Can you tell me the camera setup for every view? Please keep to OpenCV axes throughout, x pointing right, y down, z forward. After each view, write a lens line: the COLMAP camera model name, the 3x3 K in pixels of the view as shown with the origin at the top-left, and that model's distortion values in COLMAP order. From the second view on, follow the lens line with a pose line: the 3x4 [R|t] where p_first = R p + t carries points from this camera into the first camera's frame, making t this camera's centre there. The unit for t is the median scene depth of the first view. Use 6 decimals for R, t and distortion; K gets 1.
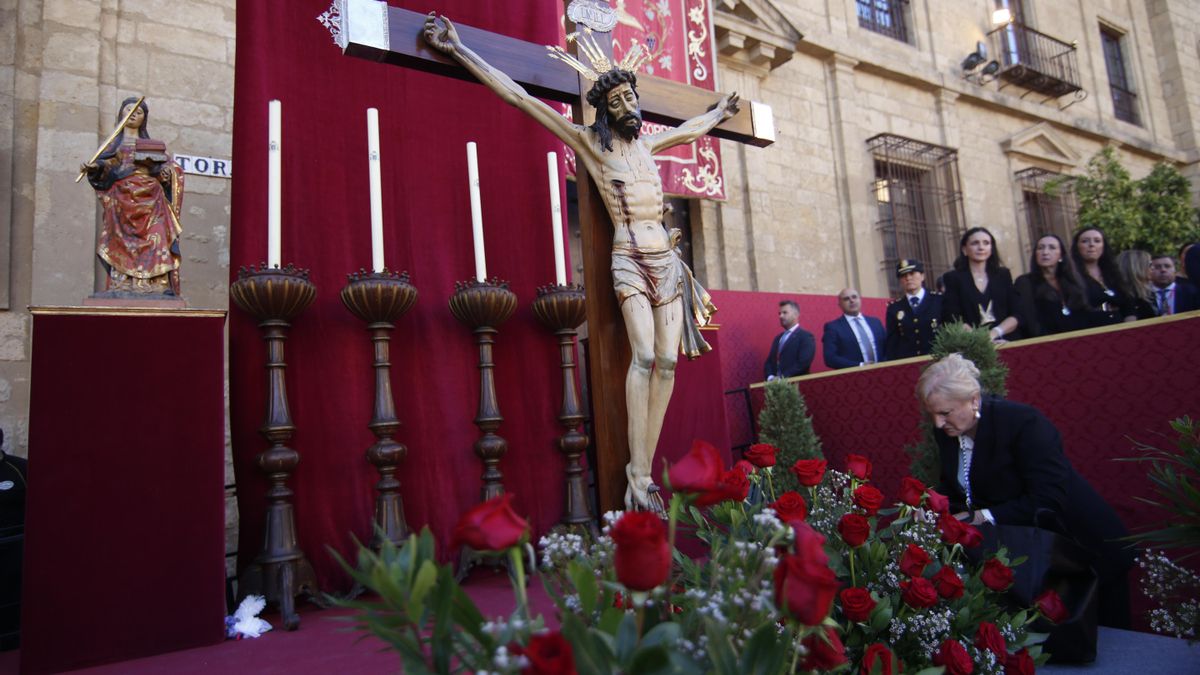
lens RADIAL K [[715.8, 0, 606.2], [0, 715.8, 334.8], [0, 0, 1]] dist [-0.012759, 0.000233]
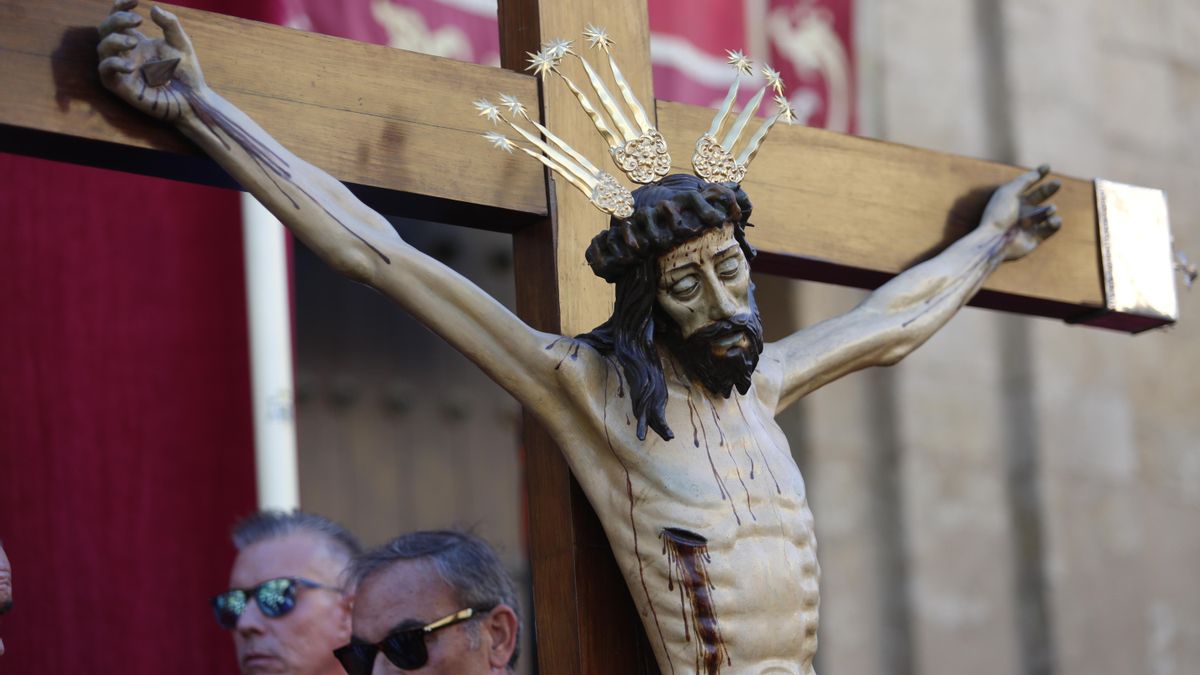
lens RADIAL K [[4211.2, 0, 600.6], [0, 4211.2, 336.7], [0, 0, 1]] dist [0.442383, 0.000000]
pose [[0.992970, 0.039906, 0.111434, -0.171609], [-0.028425, 0.994298, -0.102781, -0.084330], [-0.114900, 0.098891, 0.988443, -0.611953]]
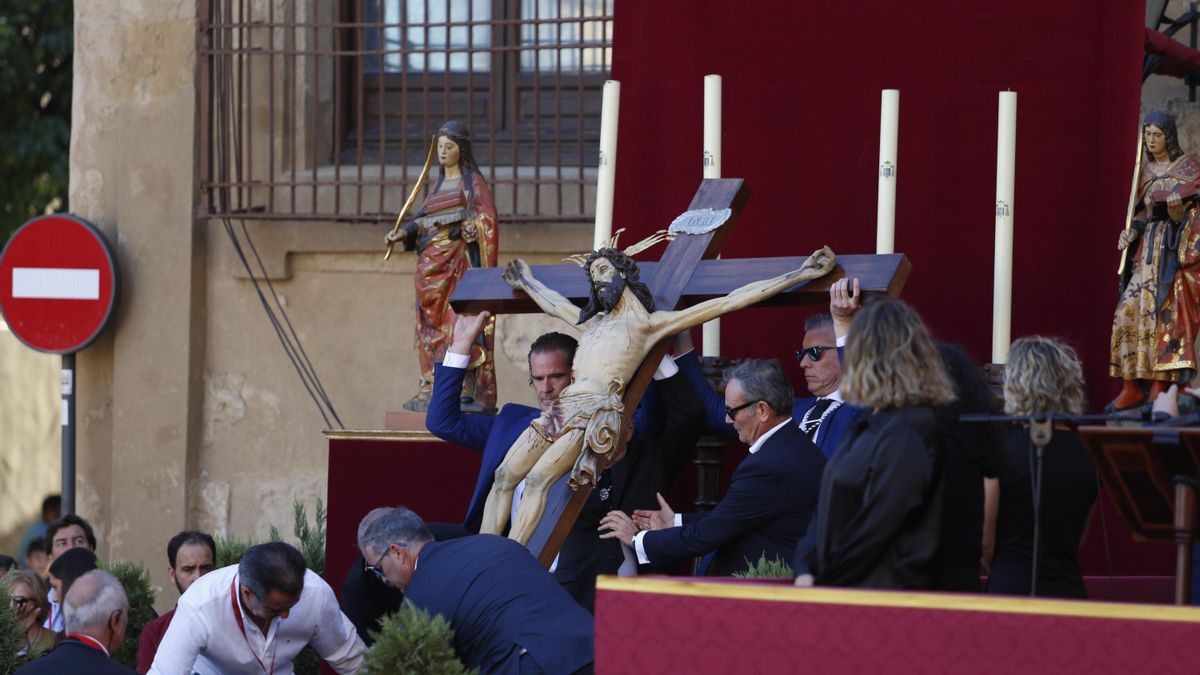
lens RADIAL K [[7259.3, 0, 599.2], [0, 7259.3, 337.3], [0, 0, 1]] dist [1.988904, 0.000000]
pose [[0.358211, 0.081238, -0.930100, 6.933181], [0.091470, 0.988361, 0.121555, -1.101375], [0.929149, -0.128618, 0.346611, -1.608651]]
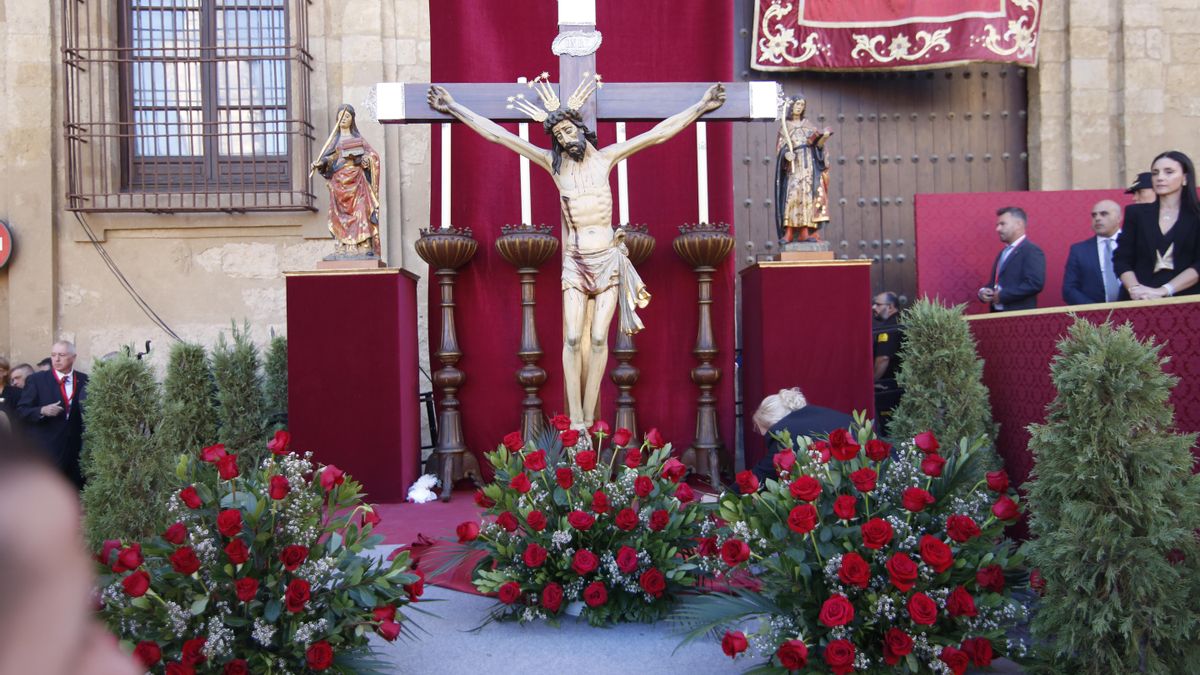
lens RADIAL K [[900.3, 0, 595.6], [0, 900.3, 333.5], [0, 0, 1]] dist [0.004624, -0.000792]
pose [[0.861588, 0.050578, -0.505082, 0.675662], [0.030883, 0.987957, 0.151613, -0.164288], [0.506668, -0.146226, 0.849650, -0.287712]]
